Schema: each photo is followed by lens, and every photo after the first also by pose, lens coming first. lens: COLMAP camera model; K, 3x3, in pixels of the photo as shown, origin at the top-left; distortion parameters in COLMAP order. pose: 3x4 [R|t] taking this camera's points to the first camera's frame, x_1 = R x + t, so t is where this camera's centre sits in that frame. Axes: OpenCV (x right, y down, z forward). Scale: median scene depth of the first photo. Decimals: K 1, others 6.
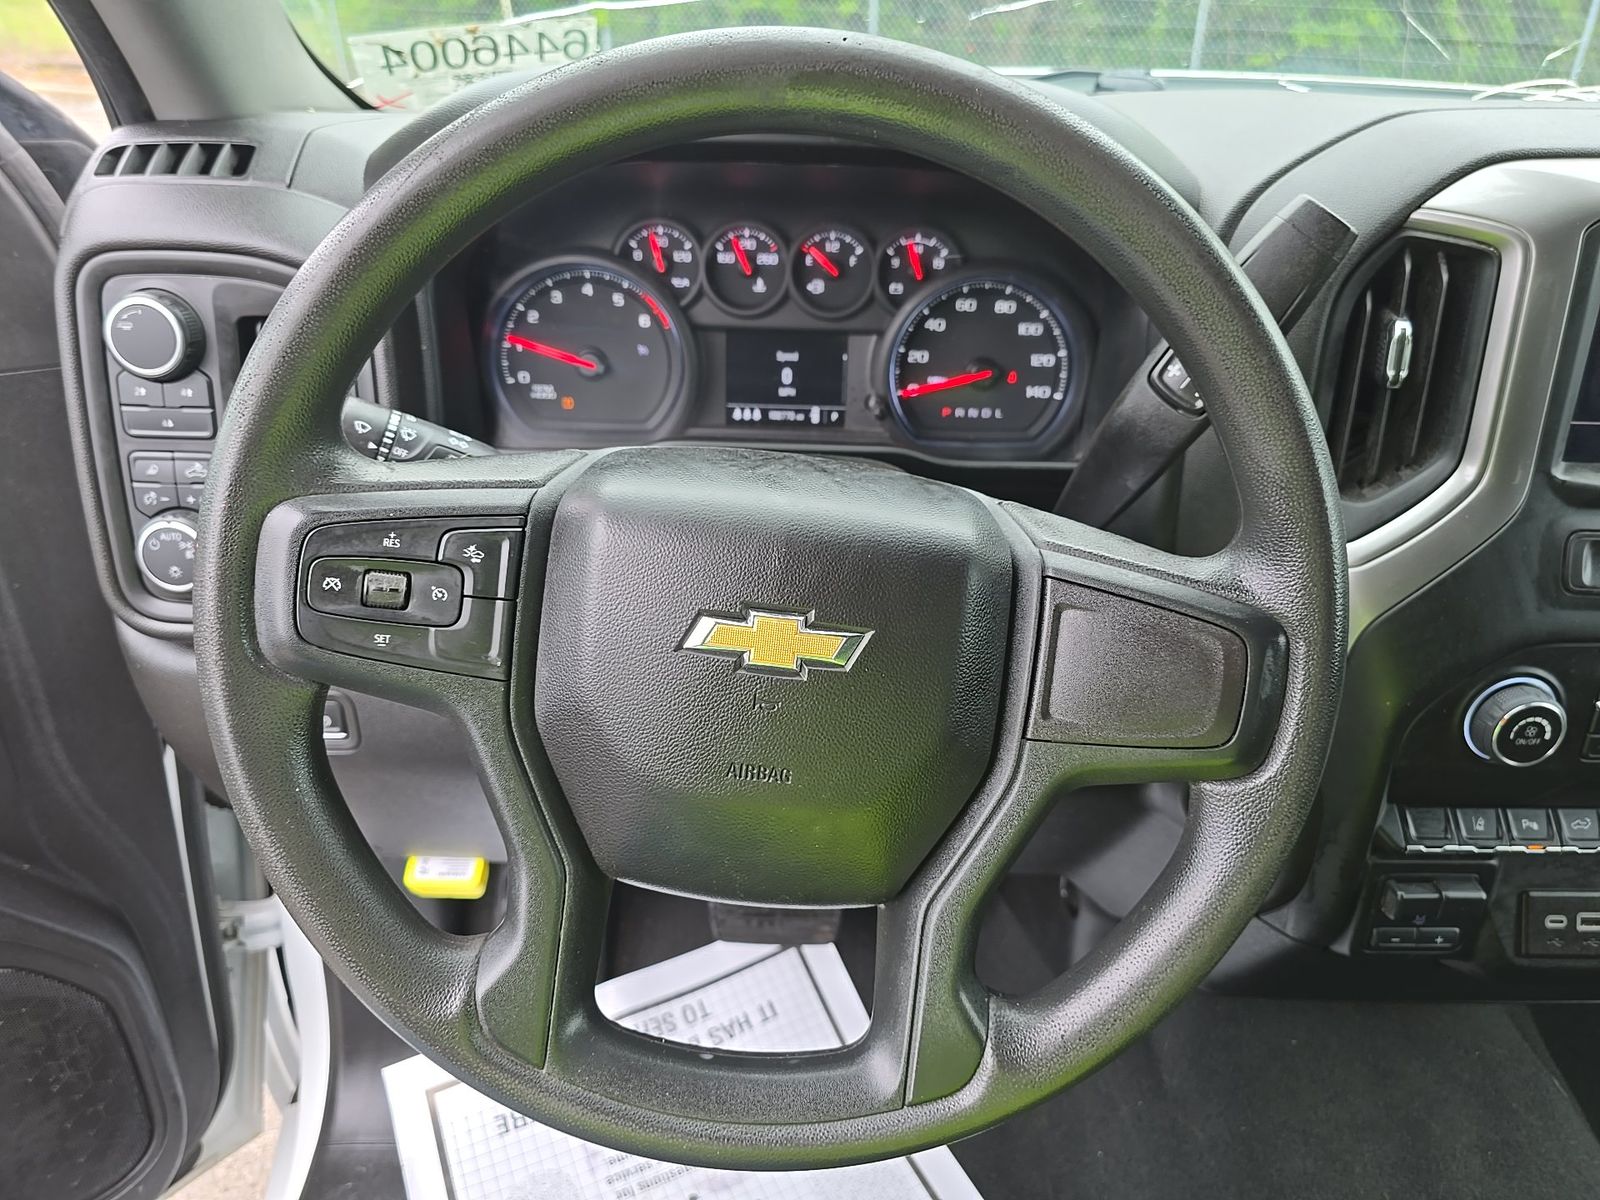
lens RADIAL K [[1067.0, 0, 810.9], [0, 1067.0, 591.0], [0, 0, 1]] dist [0.050530, -0.053783]
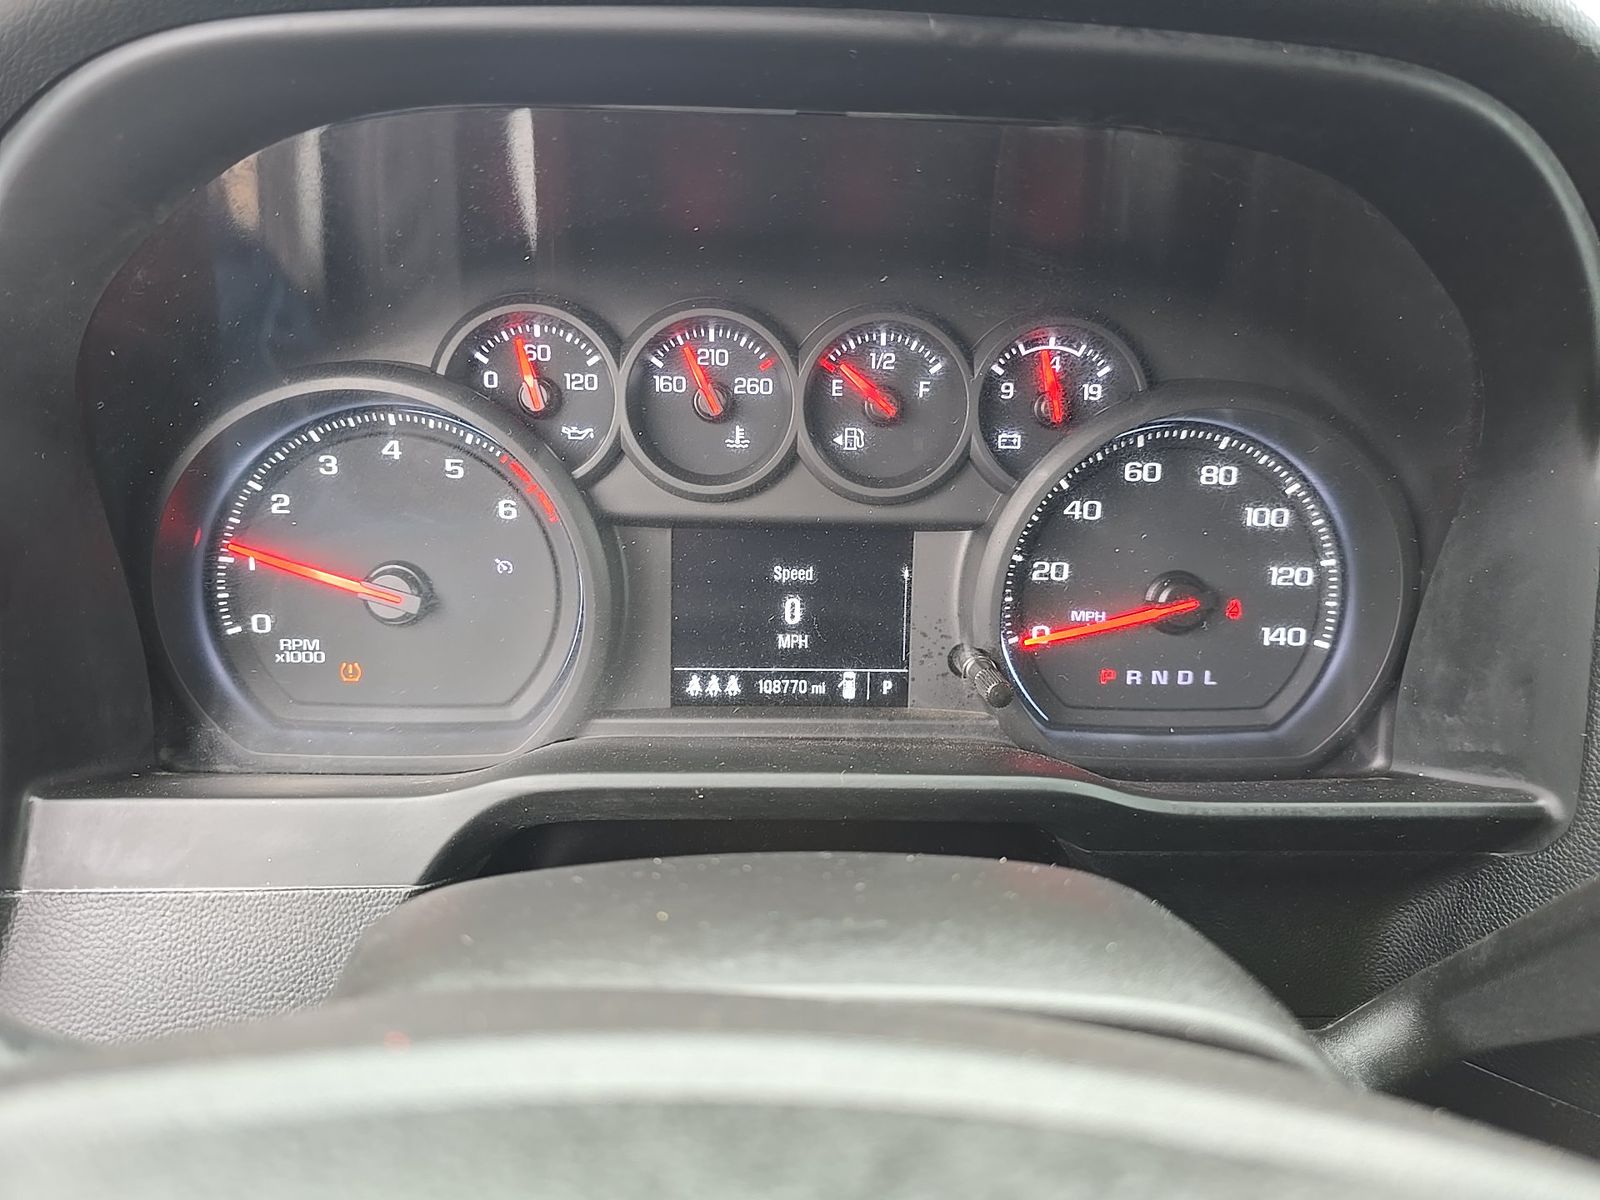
lens RADIAL K [[1067.0, 0, 810.9], [0, 1067.0, 591.0], [0, 0, 1]] dist [0.050530, -0.053783]
pose [[0.999788, -0.012343, 0.016457, -0.022367], [0.015212, 0.982148, -0.187495, -0.117459], [-0.013848, 0.187706, 0.982128, 0.509354]]
